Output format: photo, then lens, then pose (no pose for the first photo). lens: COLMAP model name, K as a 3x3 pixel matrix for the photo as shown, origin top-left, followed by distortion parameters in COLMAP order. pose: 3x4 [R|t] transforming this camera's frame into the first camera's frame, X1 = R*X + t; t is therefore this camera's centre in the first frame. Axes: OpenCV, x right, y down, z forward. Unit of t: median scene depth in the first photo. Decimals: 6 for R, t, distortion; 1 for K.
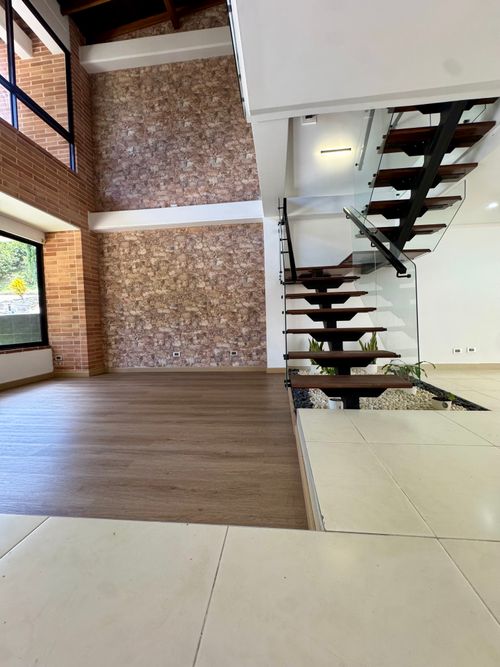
lens RADIAL K [[267.5, 0, 248.7], [0, 267.5, 332.3], [0, 0, 1]] dist [-0.001157, 0.000243]
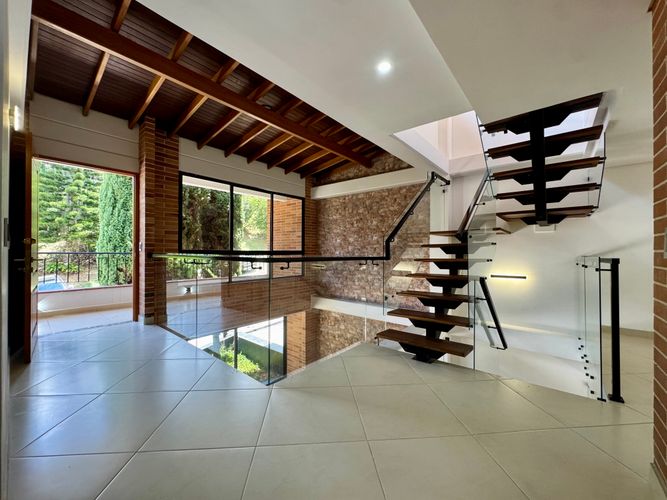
lens RADIAL K [[267.5, 0, 333.8], [0, 267.5, 250.5], [0, 0, 1]] dist [-0.001157, 0.000243]
pose [[0.834543, 0.028662, -0.550197, 0.309653], [-0.046134, 0.998774, -0.017947, -0.680593], [0.549008, 0.040360, 0.834842, -0.173718]]
